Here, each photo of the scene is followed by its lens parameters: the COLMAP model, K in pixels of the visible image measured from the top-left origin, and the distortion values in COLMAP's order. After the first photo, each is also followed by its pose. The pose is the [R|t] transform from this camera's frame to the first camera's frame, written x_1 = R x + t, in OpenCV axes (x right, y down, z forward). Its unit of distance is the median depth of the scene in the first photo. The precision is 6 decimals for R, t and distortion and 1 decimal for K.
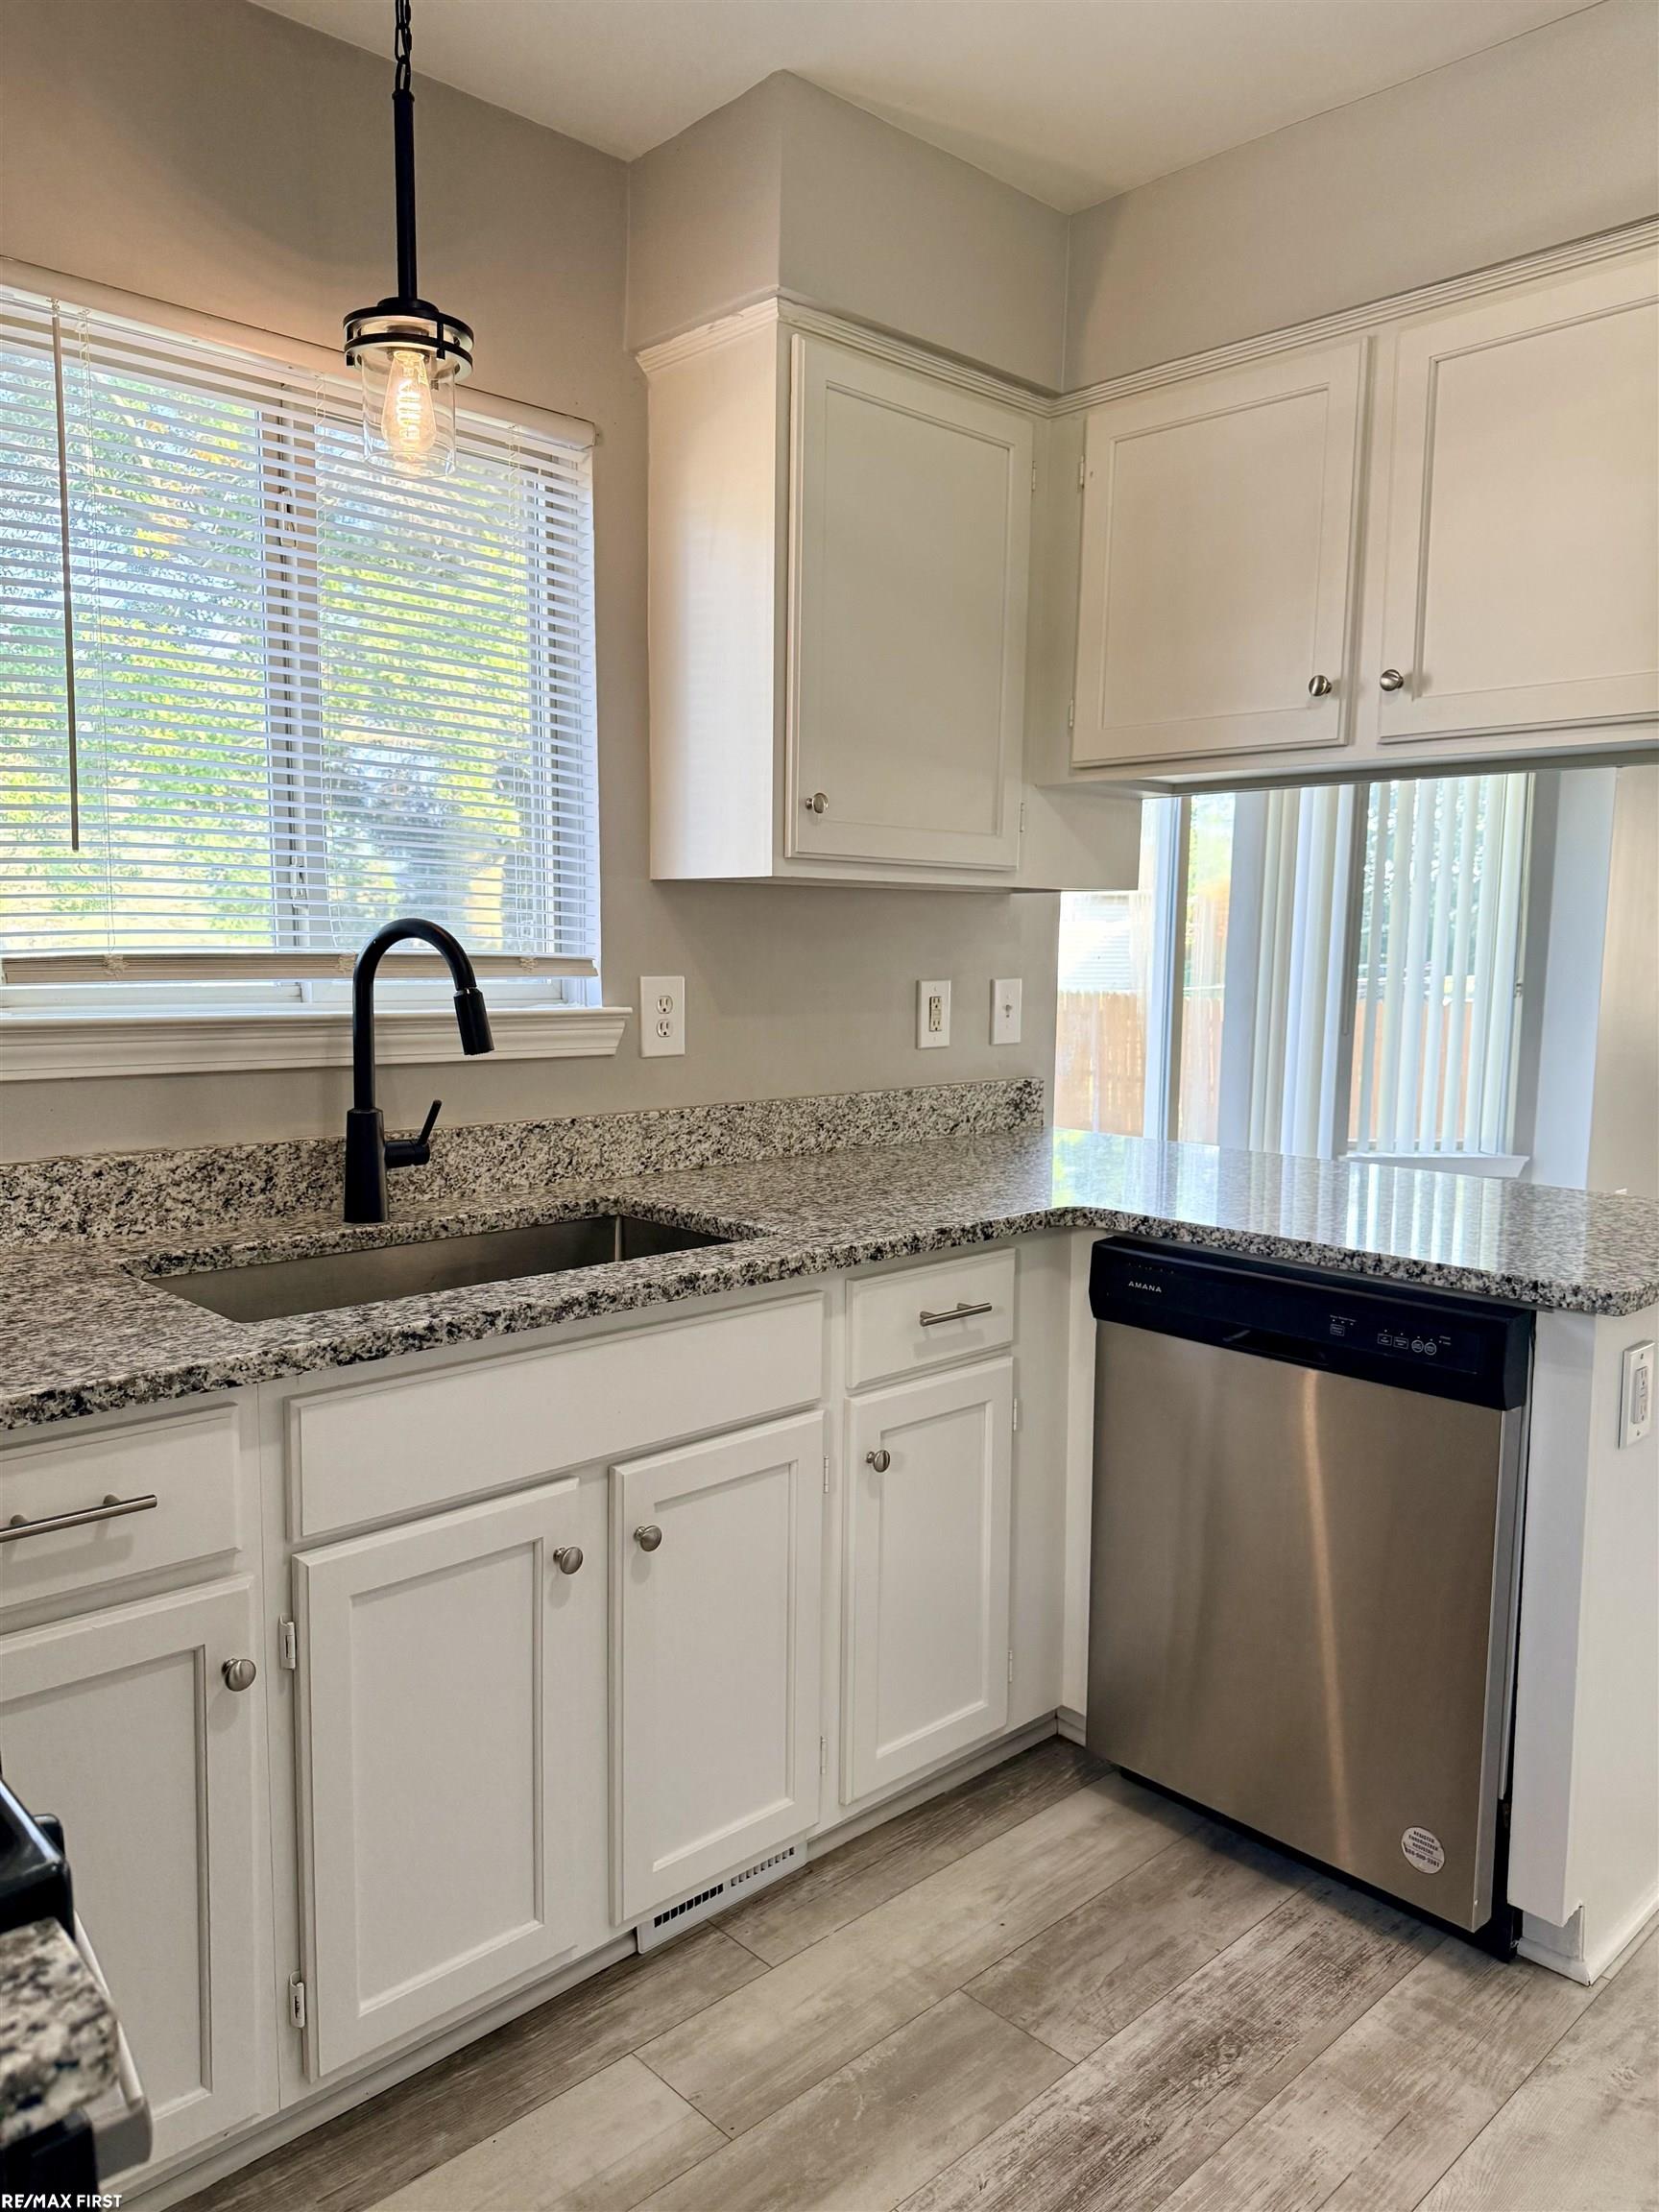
lens RADIAL K [[1511.2, 0, 817.9], [0, 1511.2, 1123.6], [0, 0, 1]] dist [0.072741, -0.133231]
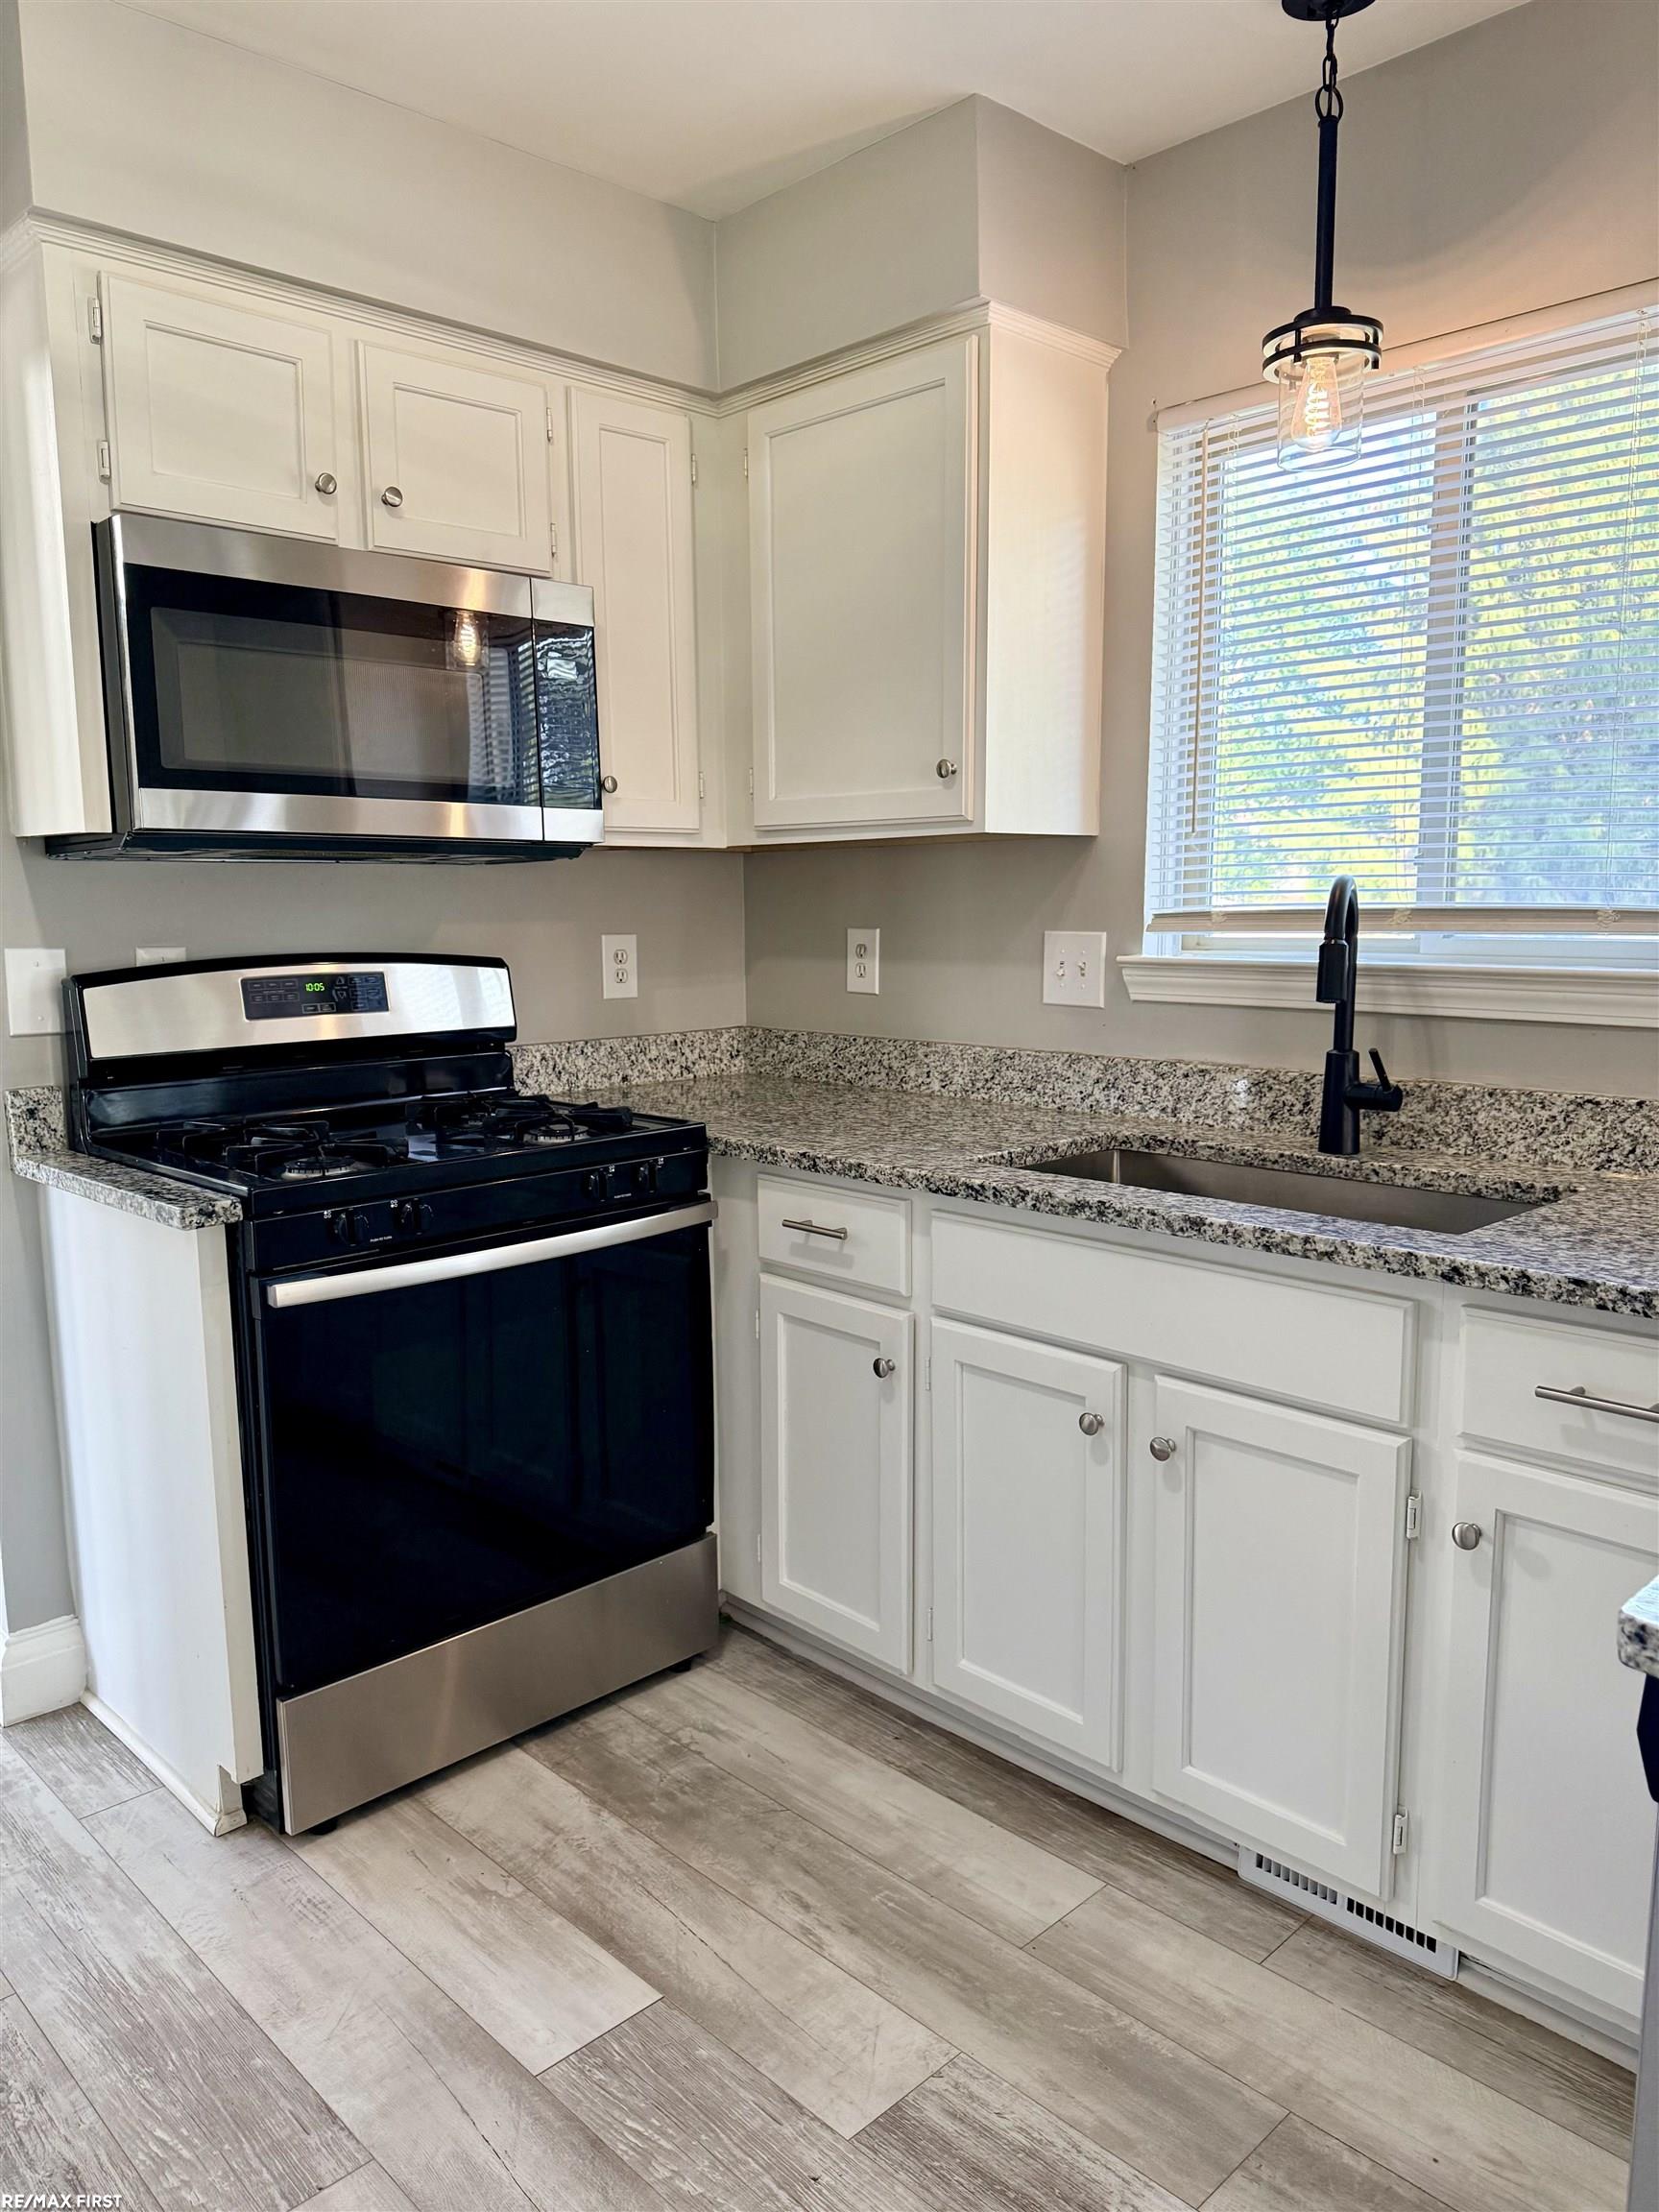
lens RADIAL K [[1565.5, 0, 829.5], [0, 1565.5, 1106.0], [0, 0, 1]] dist [0.077474, -0.112128]
pose [[0.011918, 0.122256, -0.992427, 0.914925], [-0.108096, 0.986839, 0.120269, -0.073902], [0.994069, 0.105844, 0.024976, 0.663649]]
